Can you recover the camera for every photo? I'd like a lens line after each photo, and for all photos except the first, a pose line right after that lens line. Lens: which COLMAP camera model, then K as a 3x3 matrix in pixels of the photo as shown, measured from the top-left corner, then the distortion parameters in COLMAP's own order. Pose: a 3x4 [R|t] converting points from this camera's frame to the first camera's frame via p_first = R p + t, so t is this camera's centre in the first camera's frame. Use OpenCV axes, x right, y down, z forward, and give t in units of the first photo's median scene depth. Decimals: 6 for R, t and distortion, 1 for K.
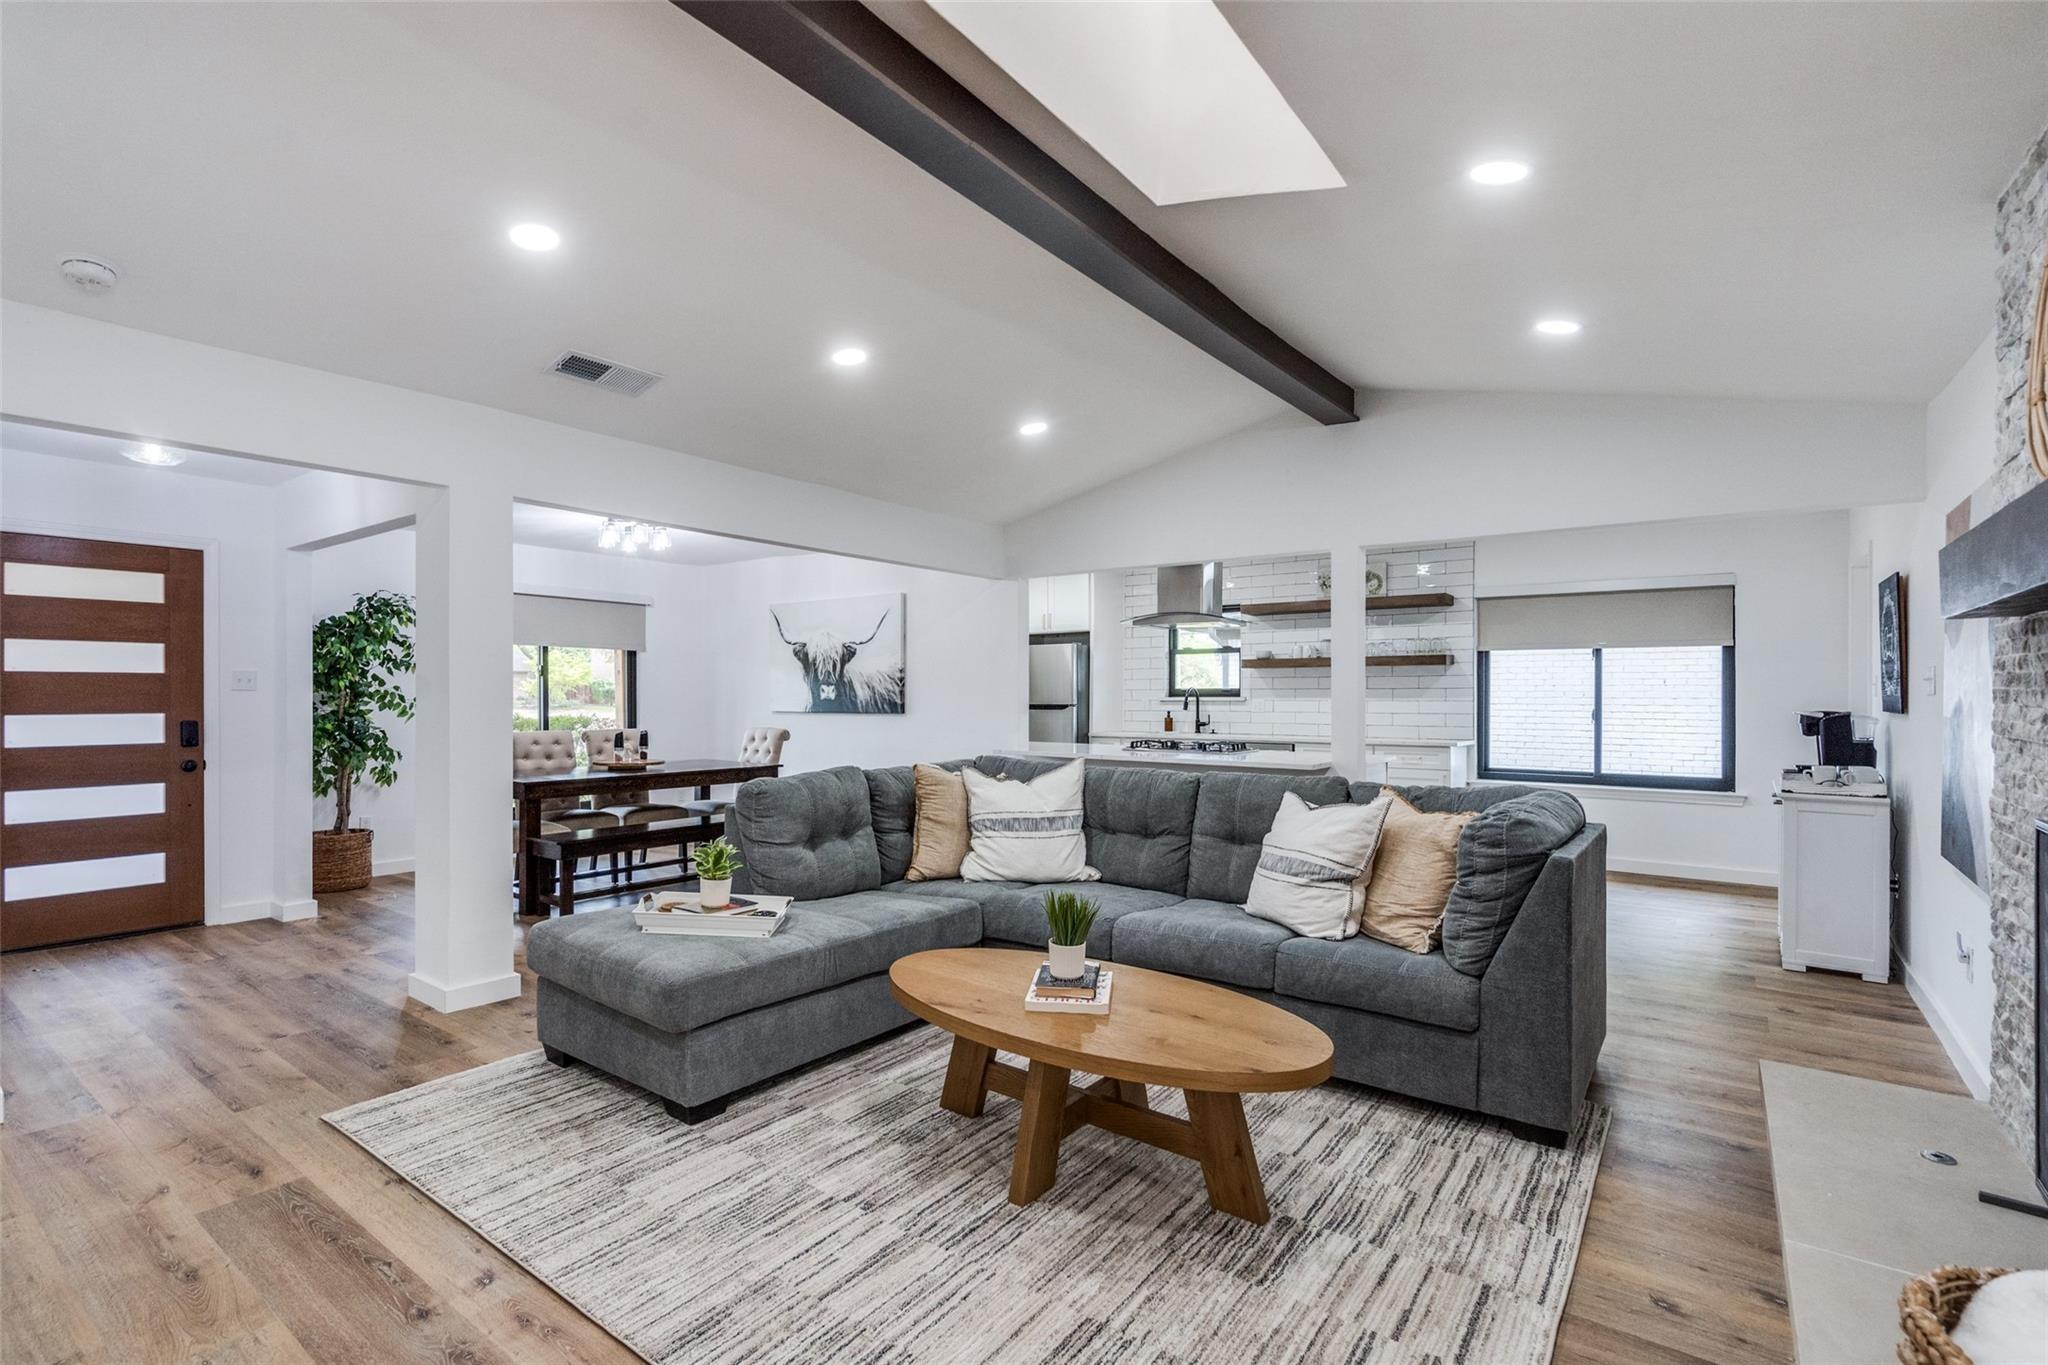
lens RADIAL K [[967.0, 0, 1006.1], [0, 967.0, 689.4], [0, 0, 1]] dist [-0.004369, 0.000041]
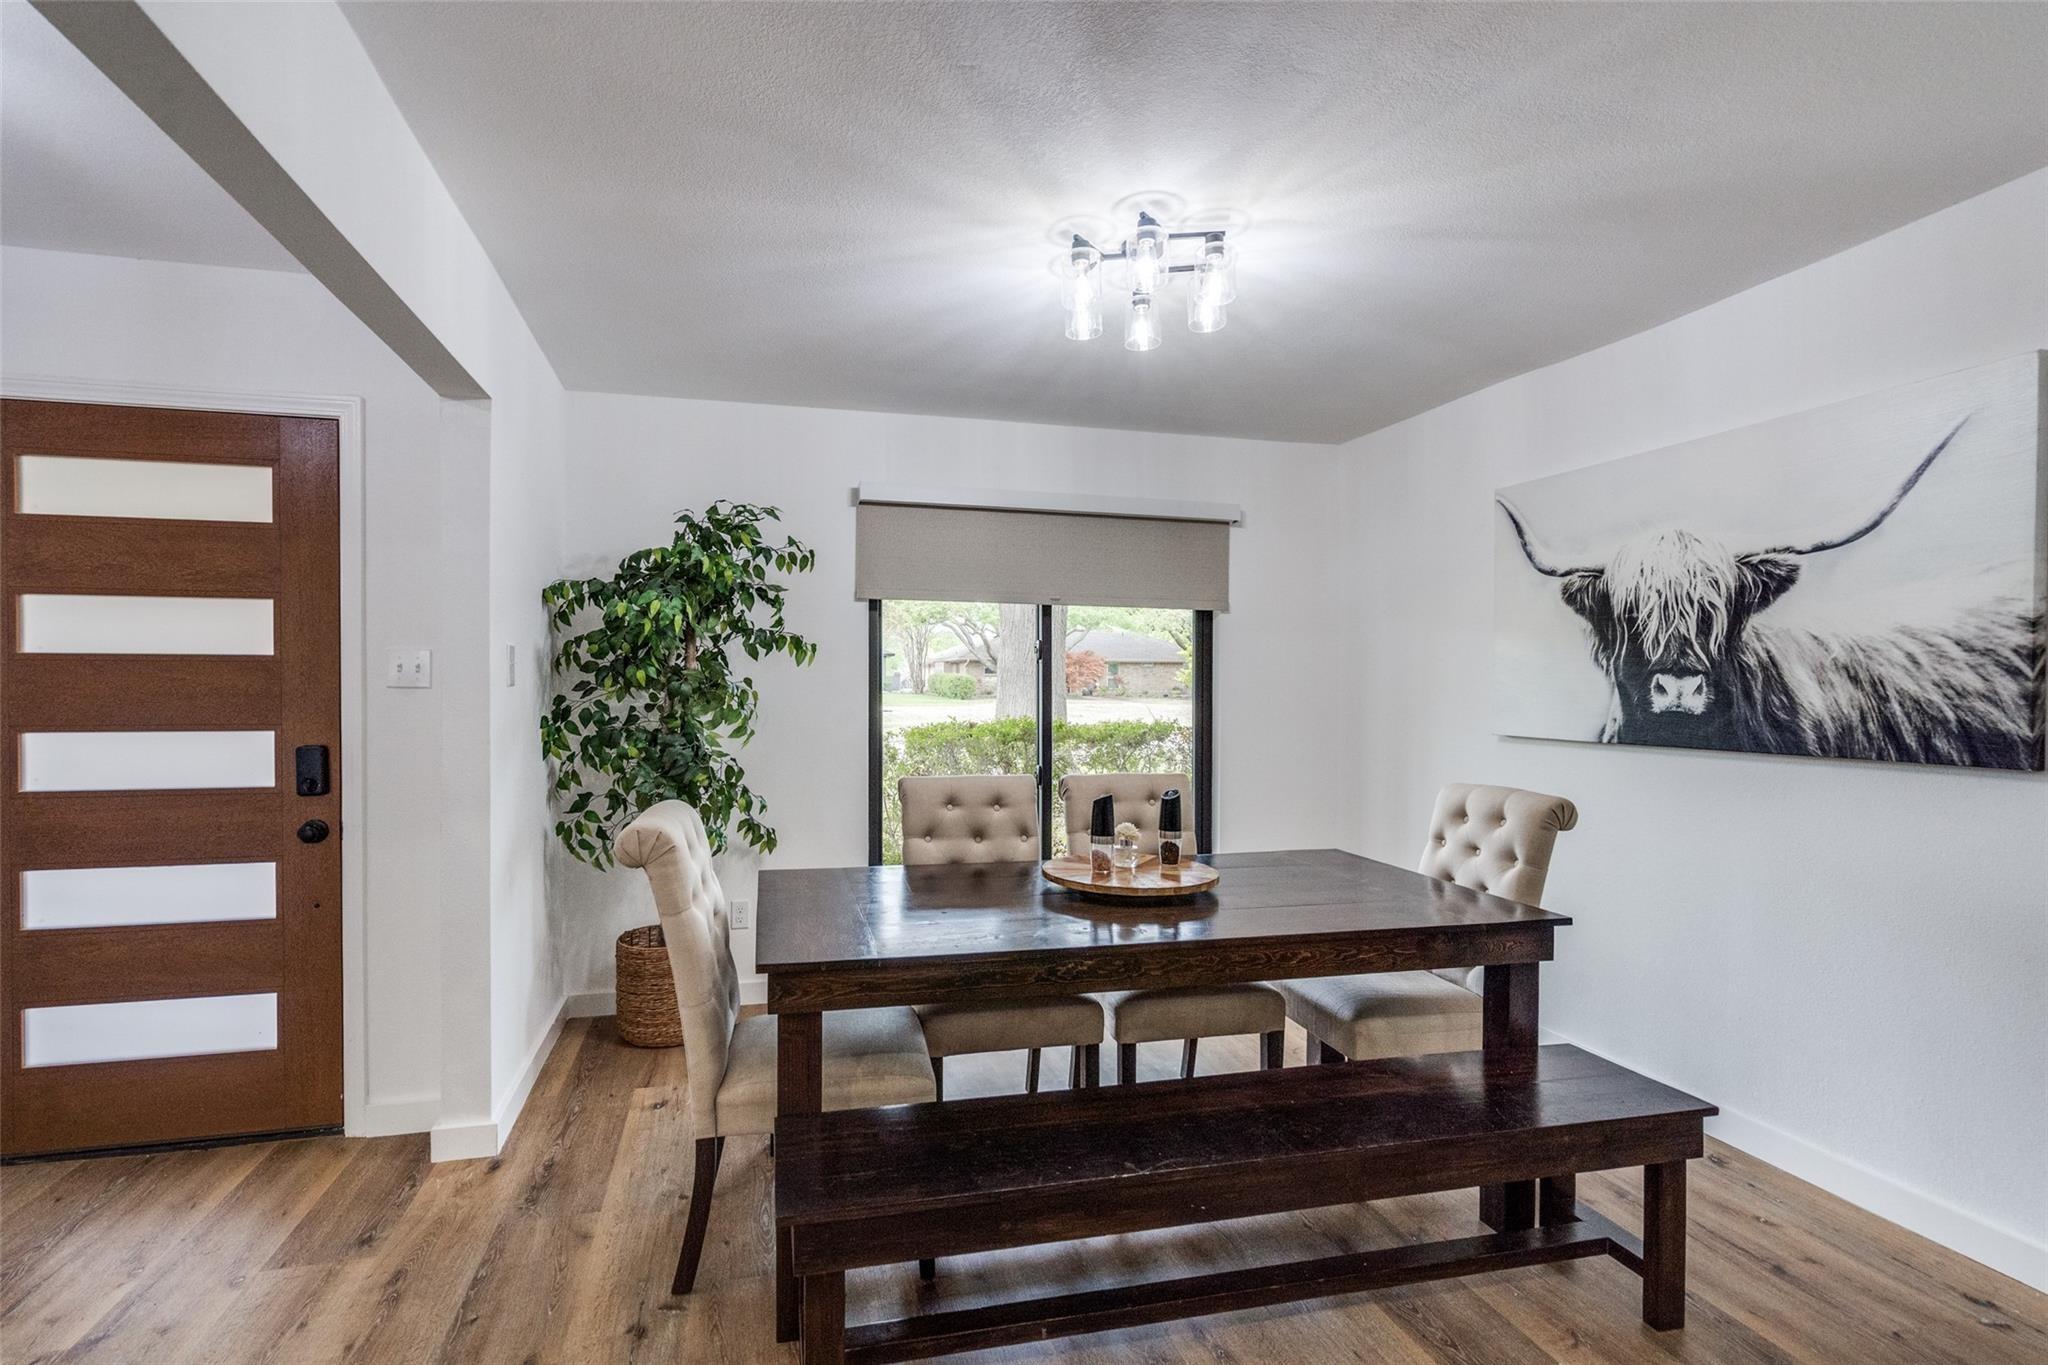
lens RADIAL K [[967.0, 0, 966.1], [0, 967.0, 678.8], [0, 0, 1]] dist [-0.004369, 0.000041]
pose [[0.766401, 0.001160, -0.642362, -0.240743], [-0.000619, 0.999999, 0.001067, -0.004649], [0.642363, -0.000421, 0.766401, 0.836889]]
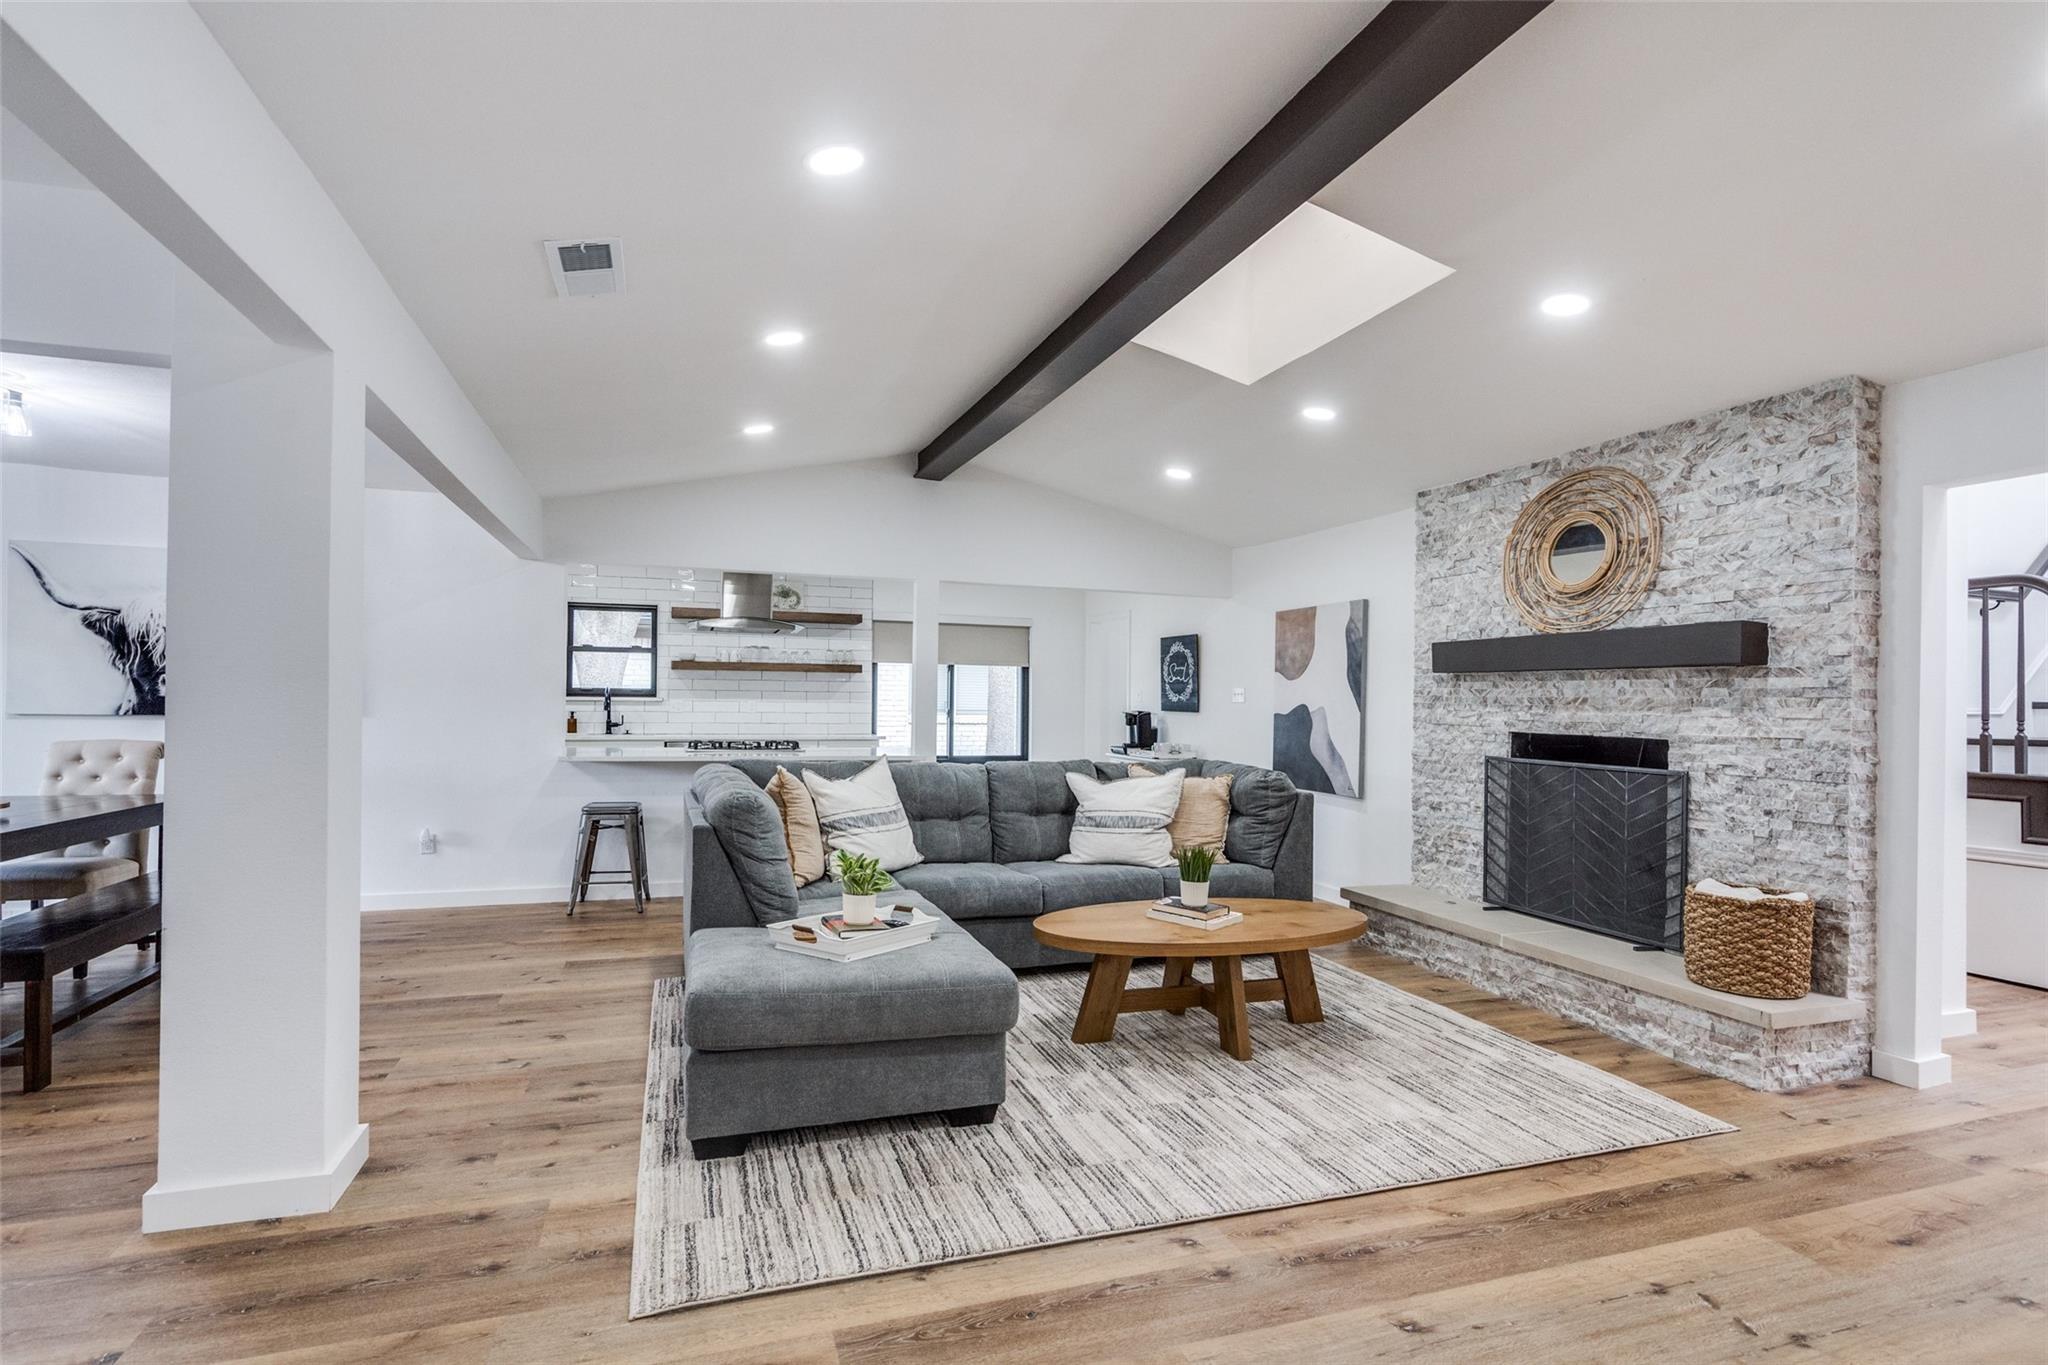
lens RADIAL K [[967.0, 0, 989.8], [0, 967.0, 691.8], [0, 0, 1]] dist [-0.004369, 0.000041]
pose [[0.572291, 0.013308, 0.819942, -0.633976], [-0.017318, 0.999841, -0.004140, 0.000513], [-0.819867, -0.011831, 0.572431, 0.229764]]
